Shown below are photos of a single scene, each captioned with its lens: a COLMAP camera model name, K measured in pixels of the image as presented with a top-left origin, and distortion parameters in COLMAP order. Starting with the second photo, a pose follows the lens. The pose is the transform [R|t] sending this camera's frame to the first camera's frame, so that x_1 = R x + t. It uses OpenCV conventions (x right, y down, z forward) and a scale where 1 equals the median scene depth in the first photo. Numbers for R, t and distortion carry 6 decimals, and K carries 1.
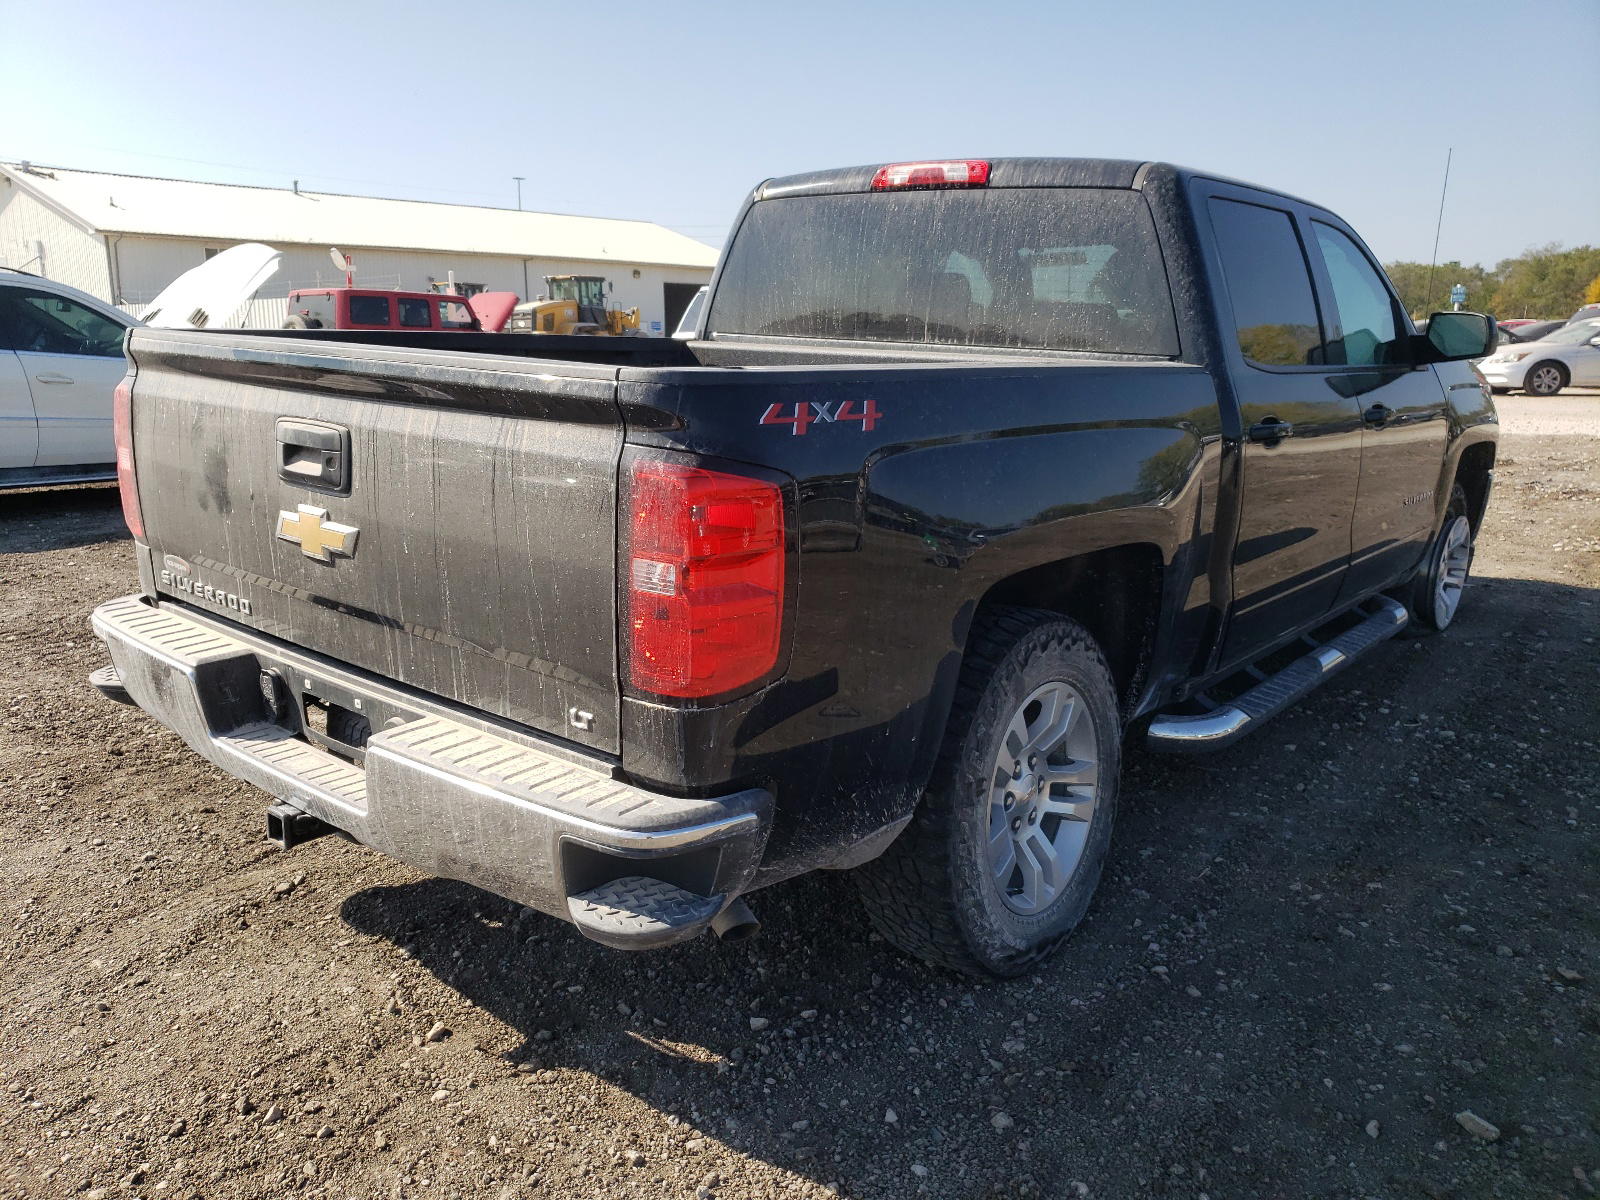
lens RADIAL K [[1239.7, 0, 800.0], [0, 1239.7, 600.0], [0, 0, 1]] dist [-0.007487, 0.093814]
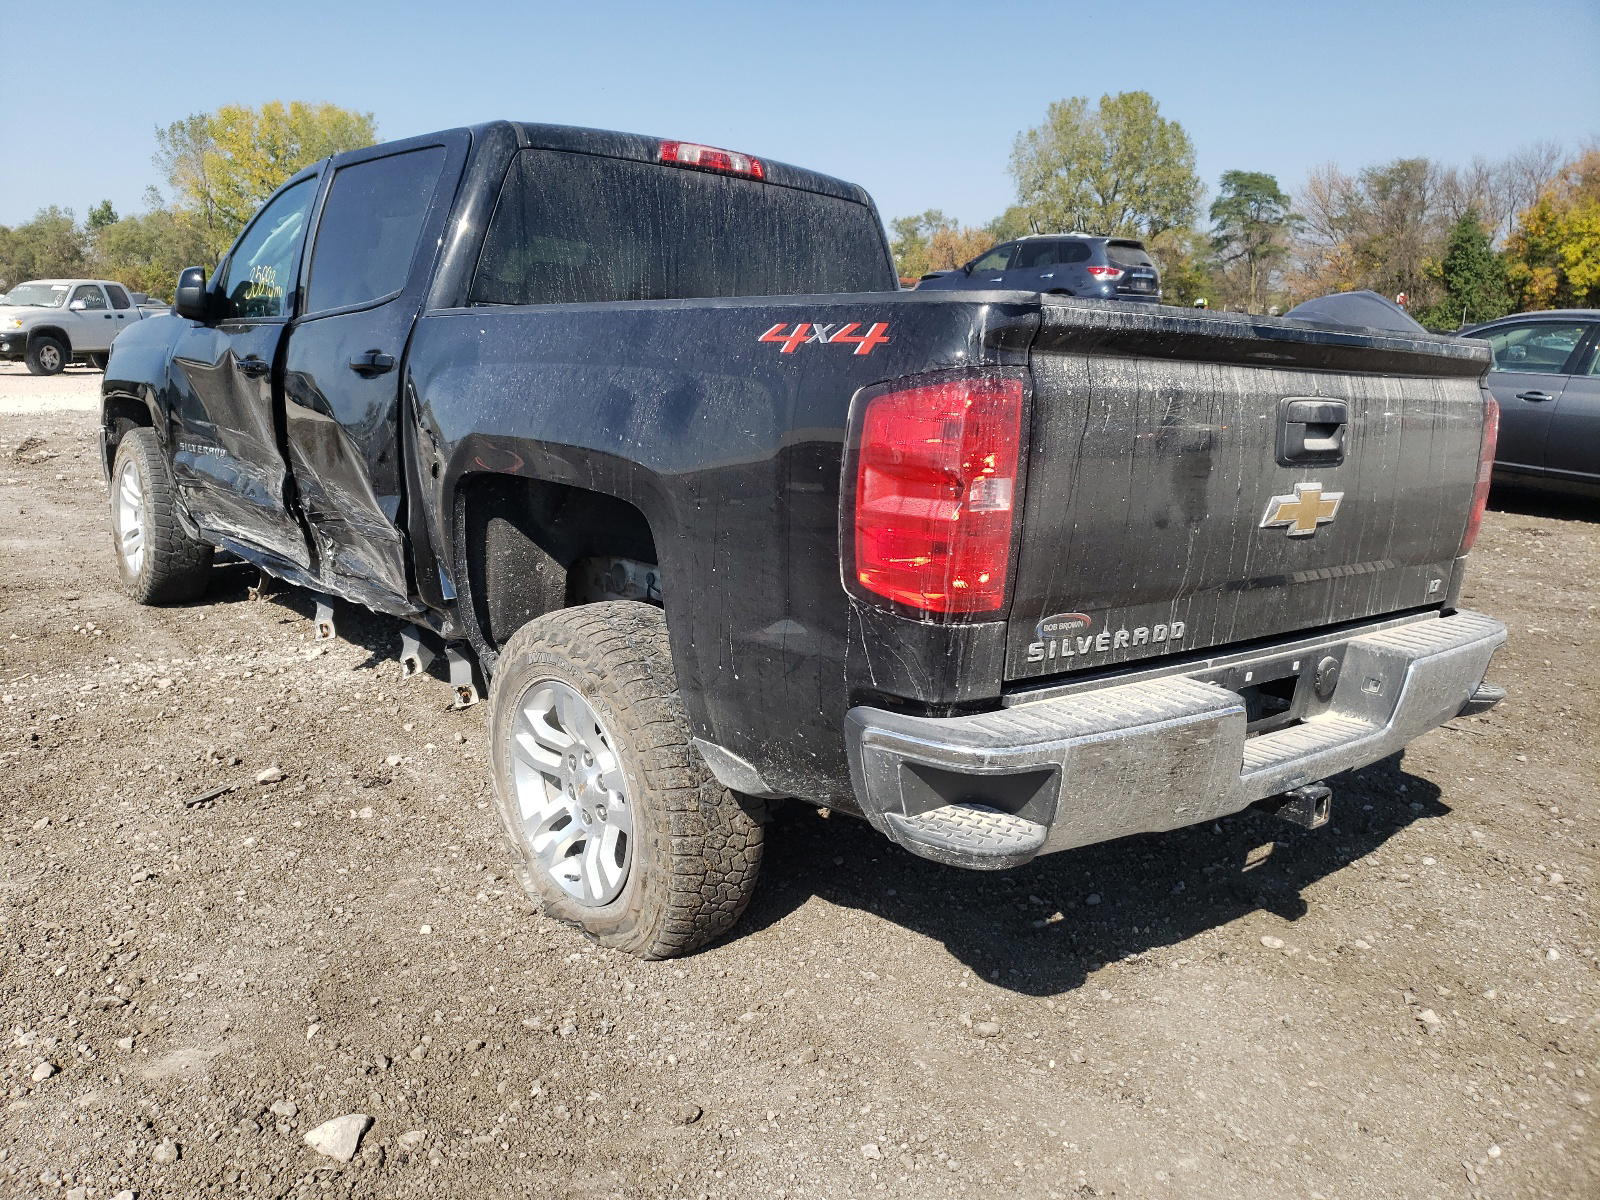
lens RADIAL K [[1181.2, 0, 800.0], [0, 1181.2, 600.0], [0, 0, 1]] dist [0.011820, 0.040271]
pose [[0.204808, -0.206904, 0.956684, -1.158690], [0.183507, 0.968188, 0.170107, -0.181982], [-0.961446, 0.140719, 0.236261, 0.962805]]
